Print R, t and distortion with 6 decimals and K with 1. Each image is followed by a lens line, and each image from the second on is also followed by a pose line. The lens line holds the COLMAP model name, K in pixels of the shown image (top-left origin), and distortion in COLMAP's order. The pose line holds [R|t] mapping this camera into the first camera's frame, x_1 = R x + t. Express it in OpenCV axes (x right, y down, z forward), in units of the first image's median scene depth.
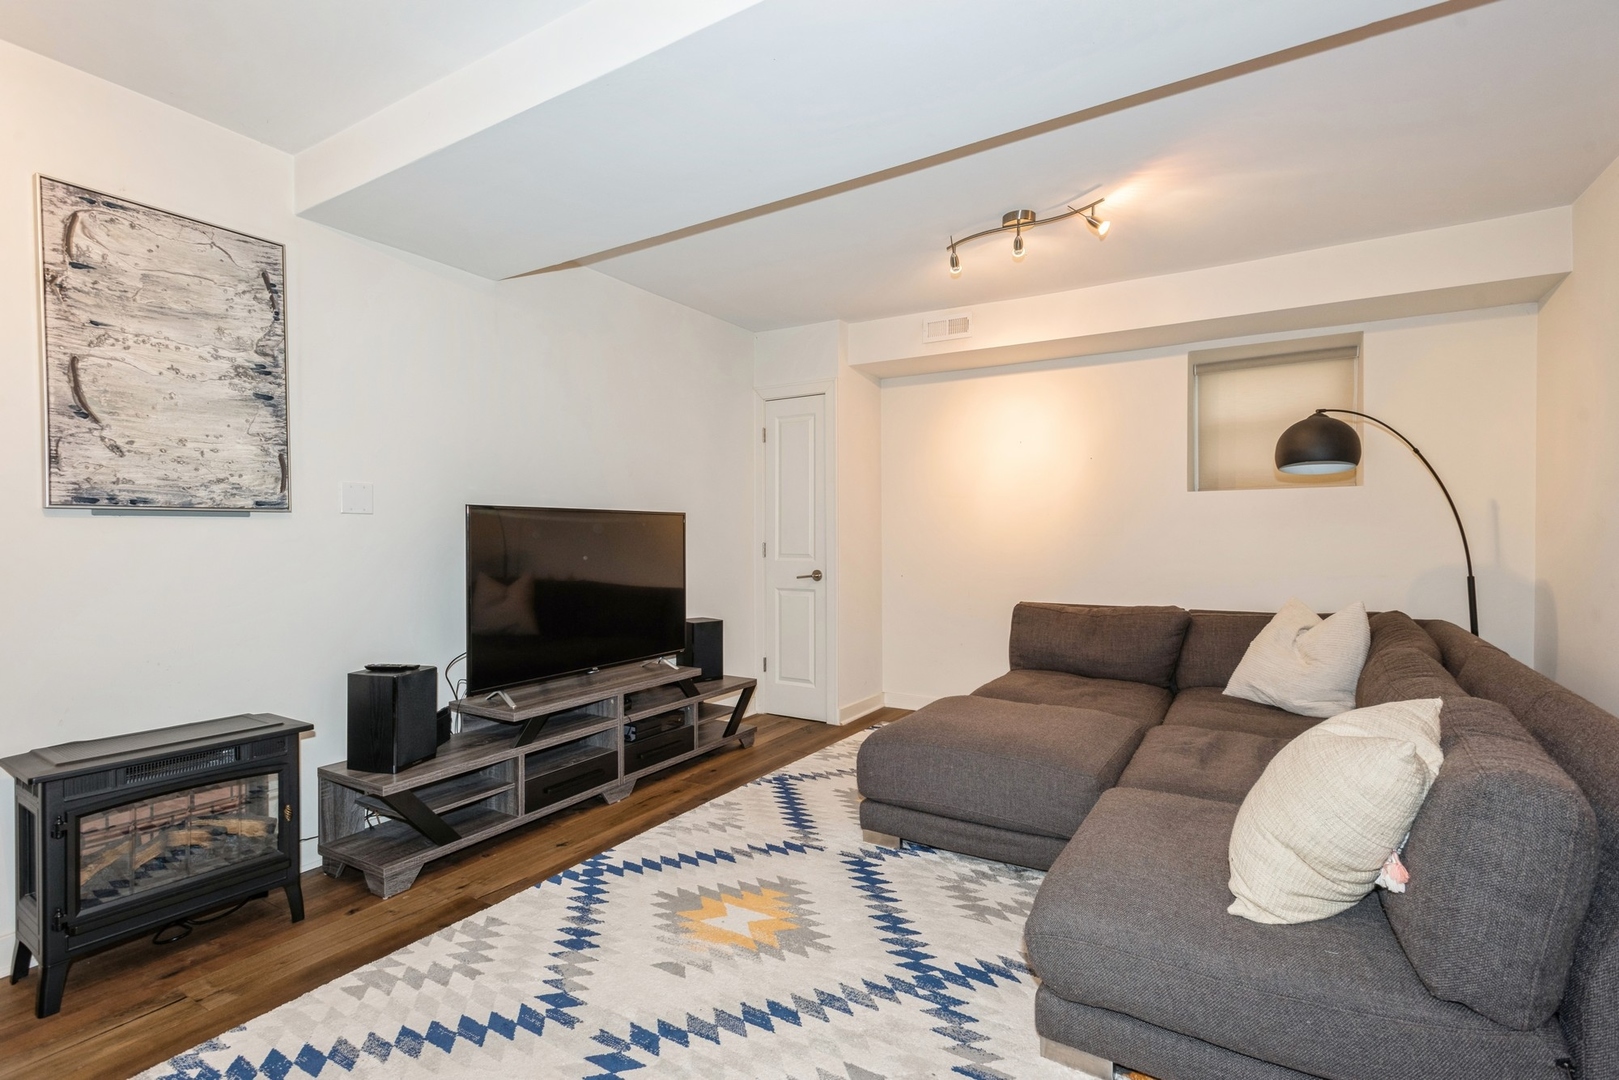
lens RADIAL K [[748.0, 0, 809.7], [0, 748.0, 537.5], [0, 0, 1]] dist [0.008045, -0.005110]
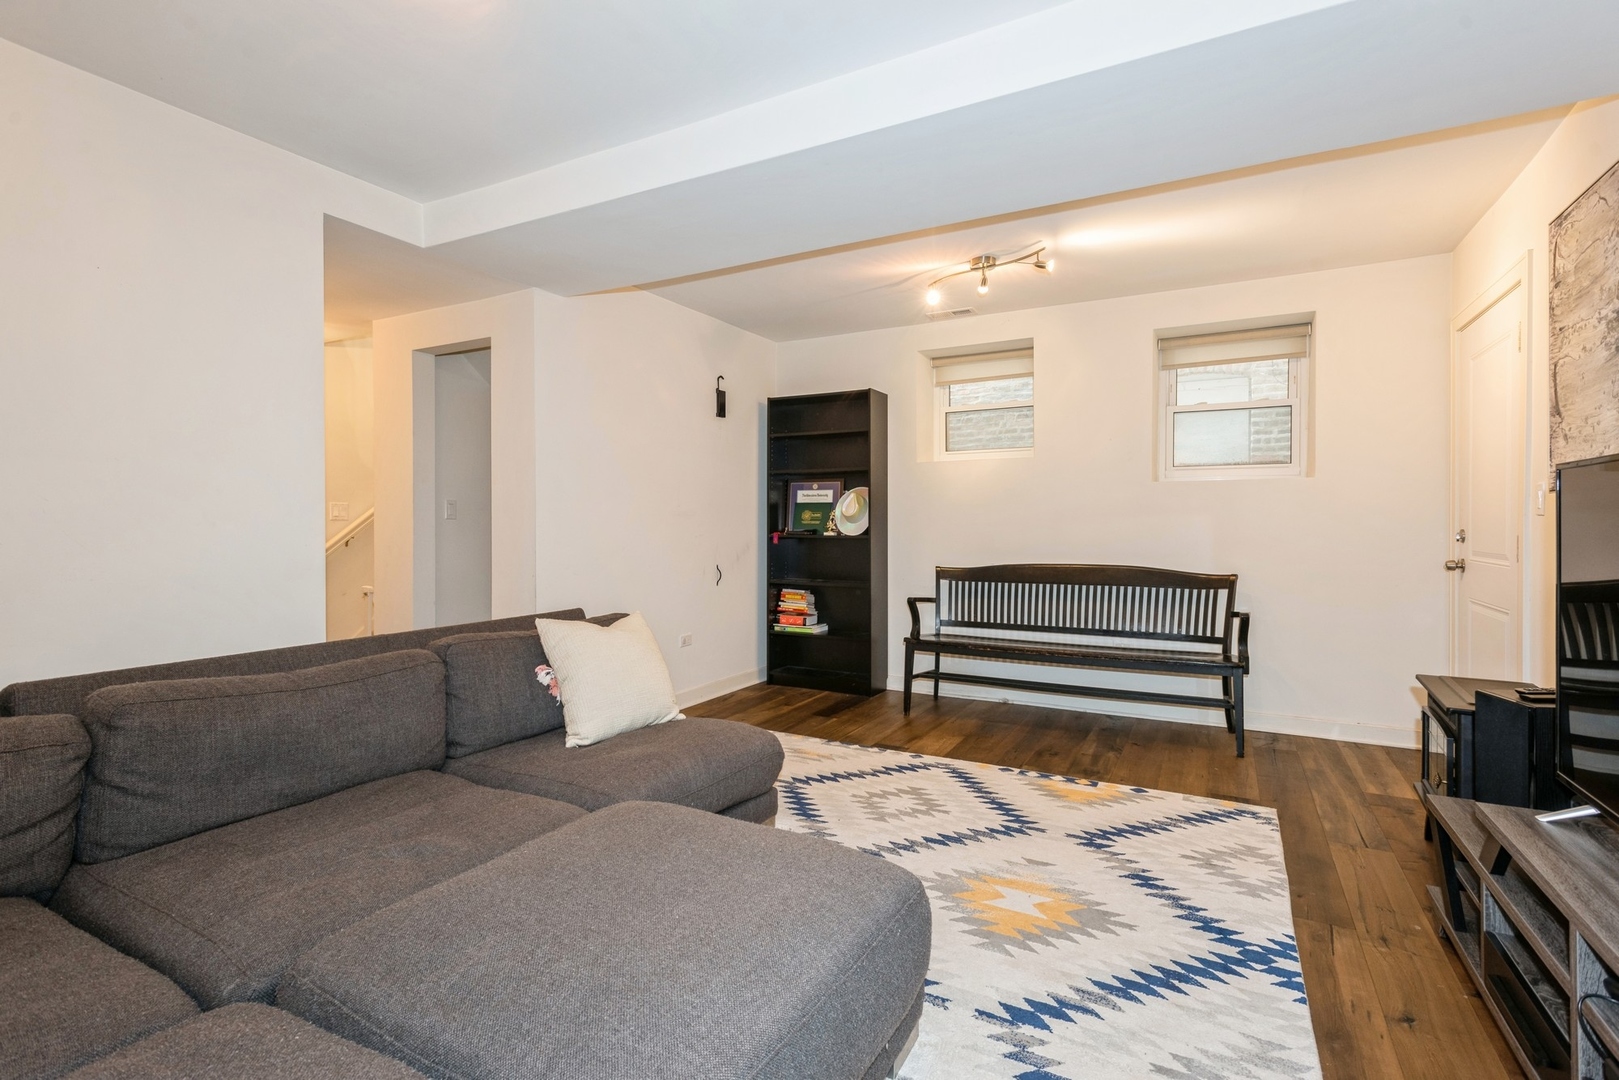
lens RADIAL K [[748.0, 0, 812.0], [0, 748.0, 532.8], [0, 0, 1]] dist [0.008045, -0.005110]
pose [[-0.998321, 0.006174, -0.057593, 0.252443], [0.005352, 0.999882, 0.014418, 0.002136], [0.057676, 0.014086, -0.998236, 2.135400]]
